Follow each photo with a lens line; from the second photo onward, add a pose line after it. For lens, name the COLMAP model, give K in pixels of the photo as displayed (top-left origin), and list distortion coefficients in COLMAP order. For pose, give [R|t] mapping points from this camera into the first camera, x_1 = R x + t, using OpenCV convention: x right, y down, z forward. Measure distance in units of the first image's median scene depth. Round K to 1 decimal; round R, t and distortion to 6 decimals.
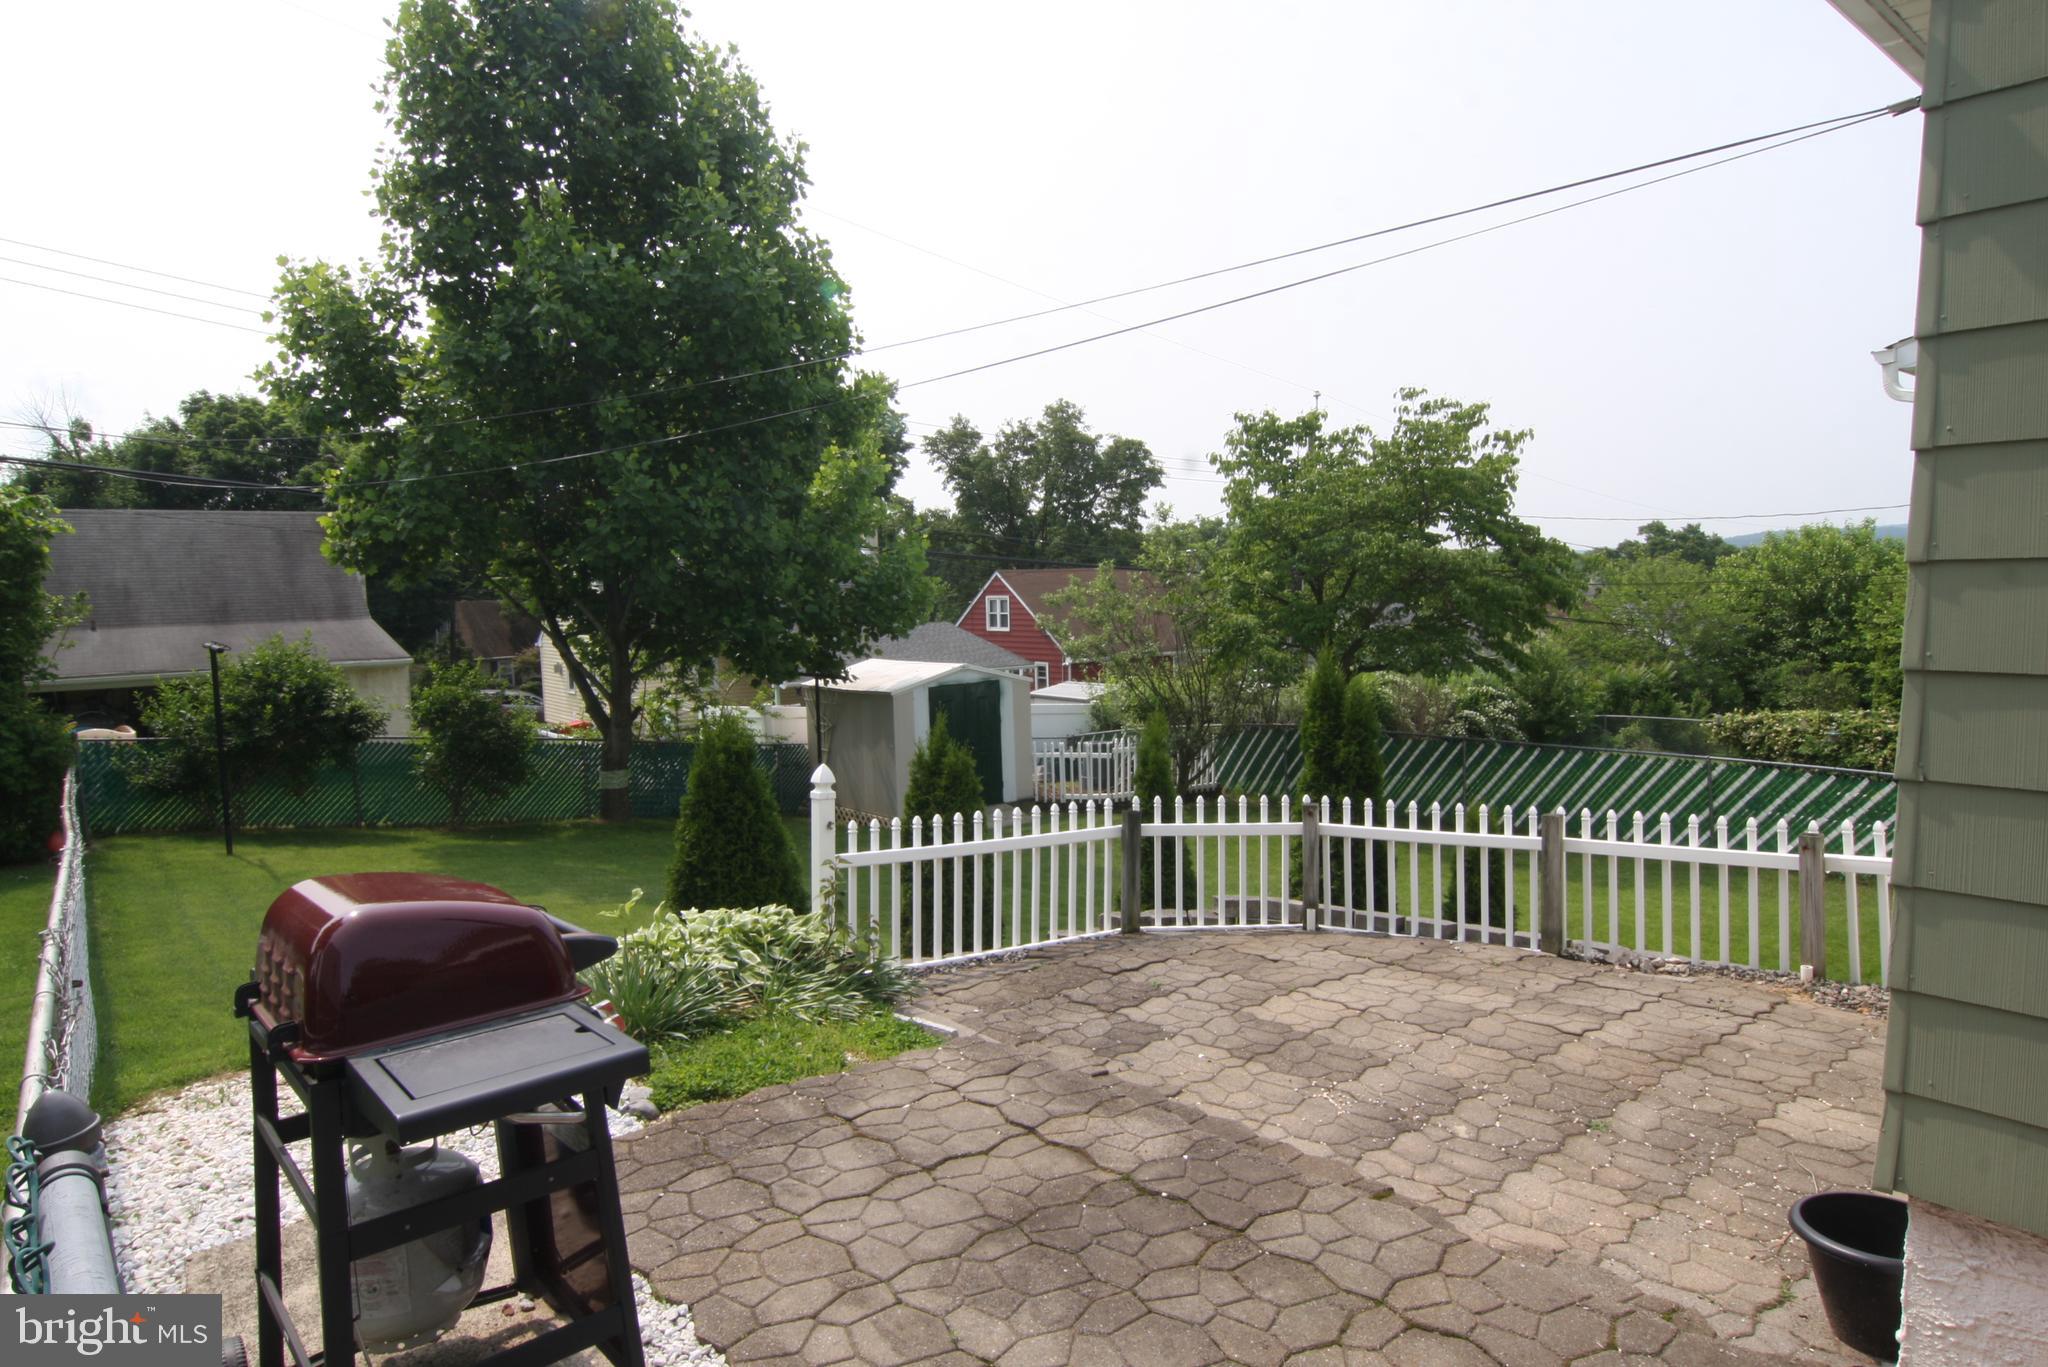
lens RADIAL K [[1176.6, 0, 1026.7], [0, 1176.6, 687.6], [0, 0, 1]] dist [-0.008020, -0.010242]
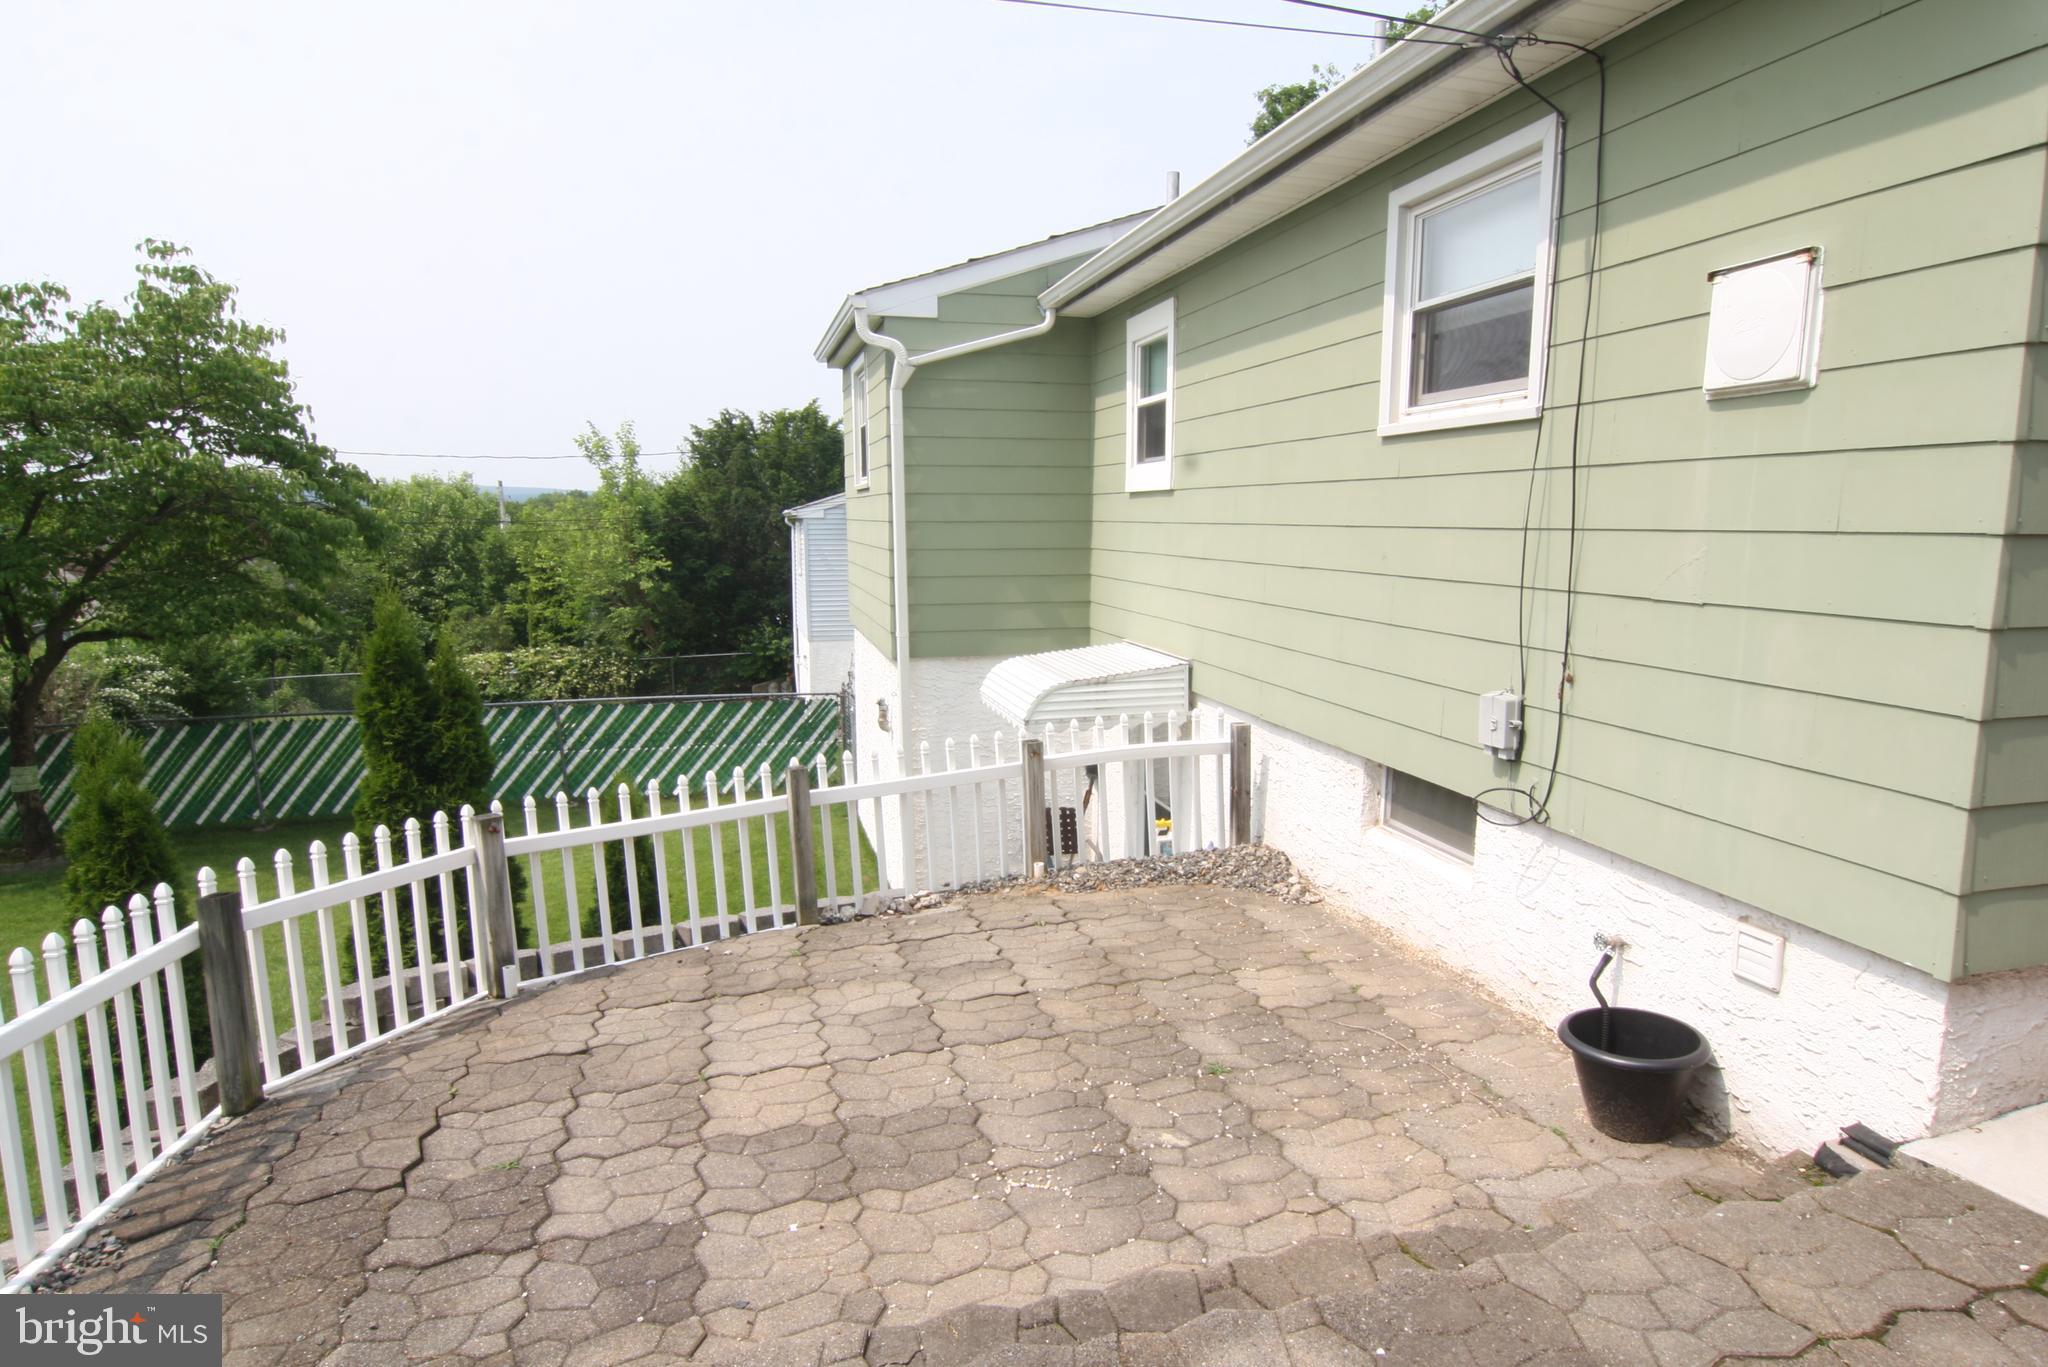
lens RADIAL K [[1176.6, 0, 1026.5], [0, 1176.6, 689.2], [0, 0, 1]] dist [-0.008020, -0.010242]
pose [[0.430865, -0.105840, 0.896188, -0.225300], [0.070154, 0.994021, 0.083666, -0.008158], [-0.899685, 0.026822, 0.435714, 0.427518]]
